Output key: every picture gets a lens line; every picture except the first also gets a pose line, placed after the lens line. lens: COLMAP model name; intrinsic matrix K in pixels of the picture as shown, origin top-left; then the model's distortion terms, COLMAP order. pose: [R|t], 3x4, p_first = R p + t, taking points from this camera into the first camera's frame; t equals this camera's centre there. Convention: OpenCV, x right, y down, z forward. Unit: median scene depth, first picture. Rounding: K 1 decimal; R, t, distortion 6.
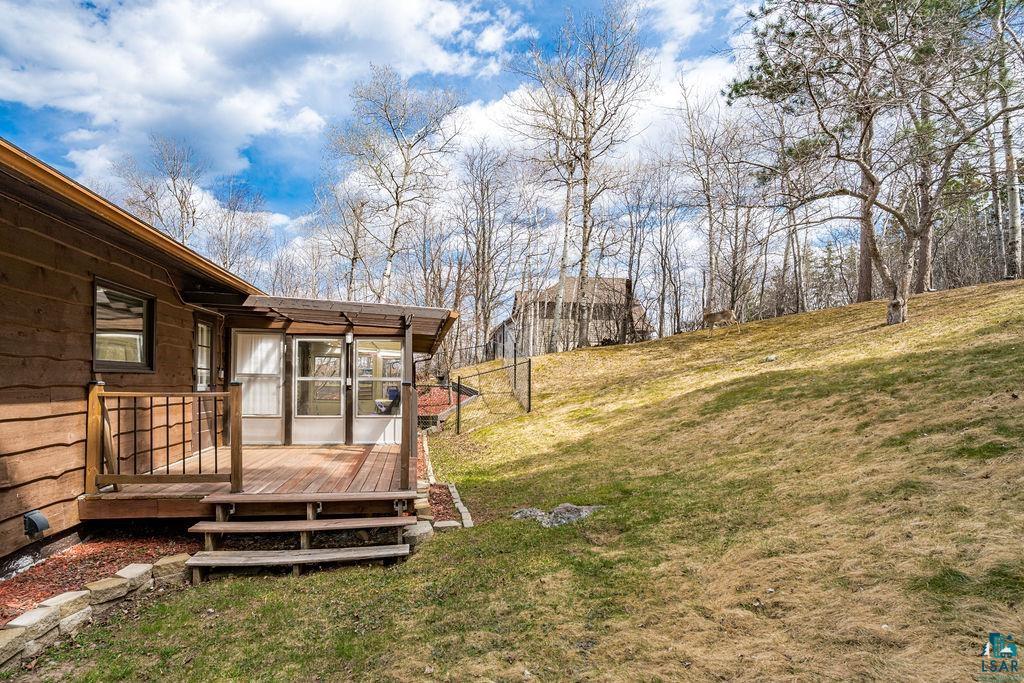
lens RADIAL K [[508.2, 0, 467.3], [0, 508.2, 375.5], [0, 0, 1]] dist [-0.000312, 0.001421]
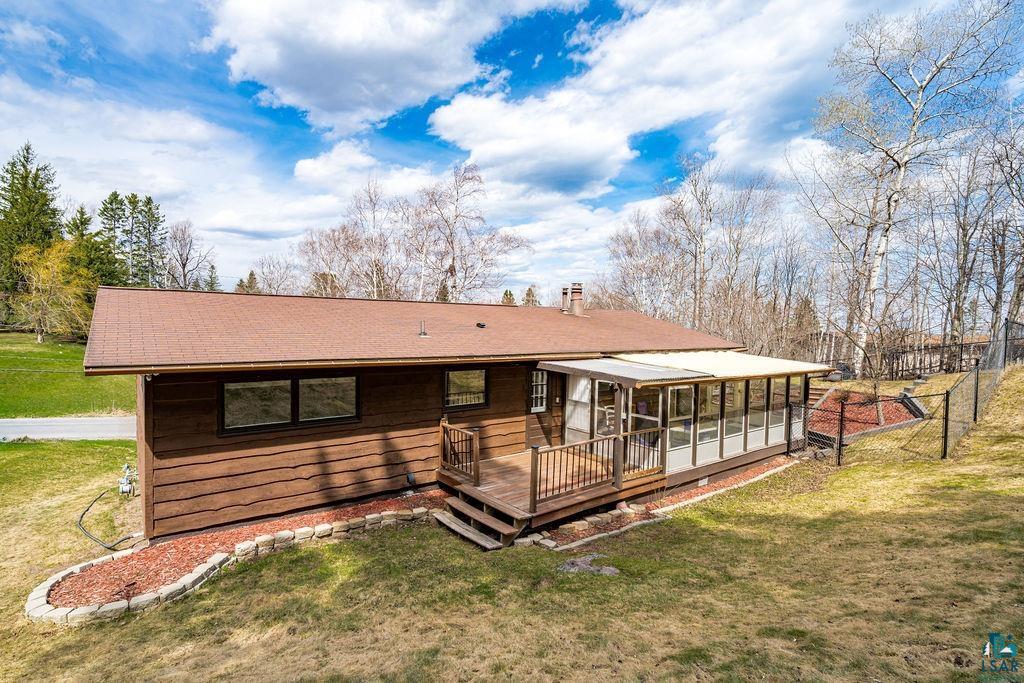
lens RADIAL K [[502.9, 0, 512.0], [0, 502.9, 341.5], [0, 0, 1]] dist [0.002625, 0.000620]
pose [[0.534874, 0.030852, -0.844369, 0.706621], [-0.005238, 0.999435, 0.033200, -0.222418], [0.844916, -0.013335, 0.534733, 0.060752]]
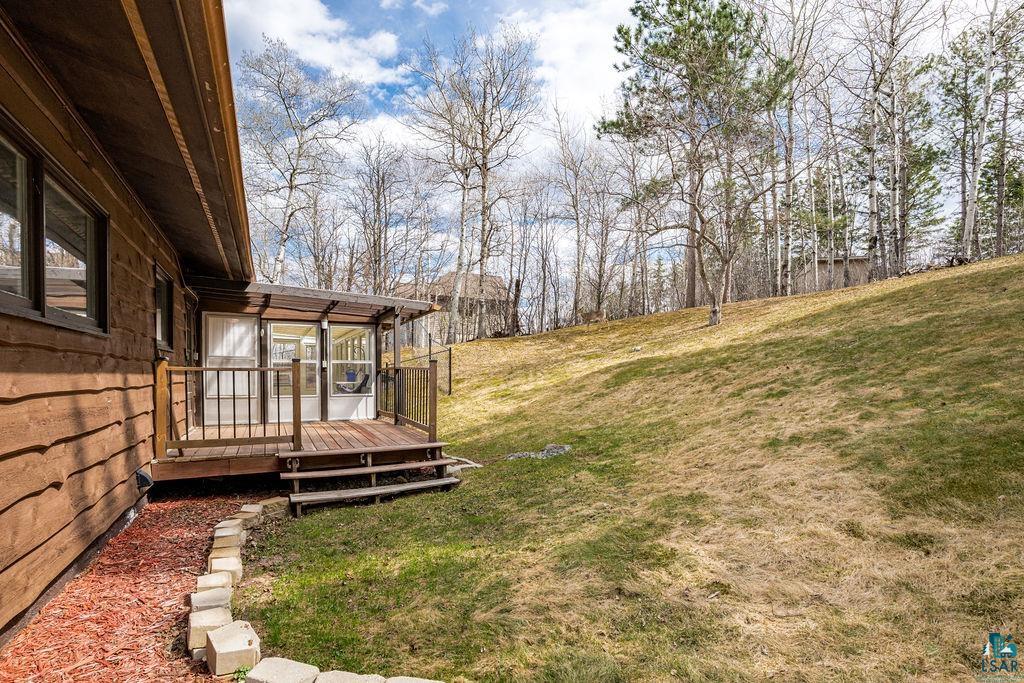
lens RADIAL K [[500.4, 0, 514.5], [0, 500.4, 388.6], [0, 0, 1]] dist [-0.002285, -0.000094]
pose [[0.939034, -0.016232, 0.343440, -0.219636], [0.001624, 0.999083, 0.042779, 0.019621], [-0.343820, -0.039613, 0.938200, -0.162919]]
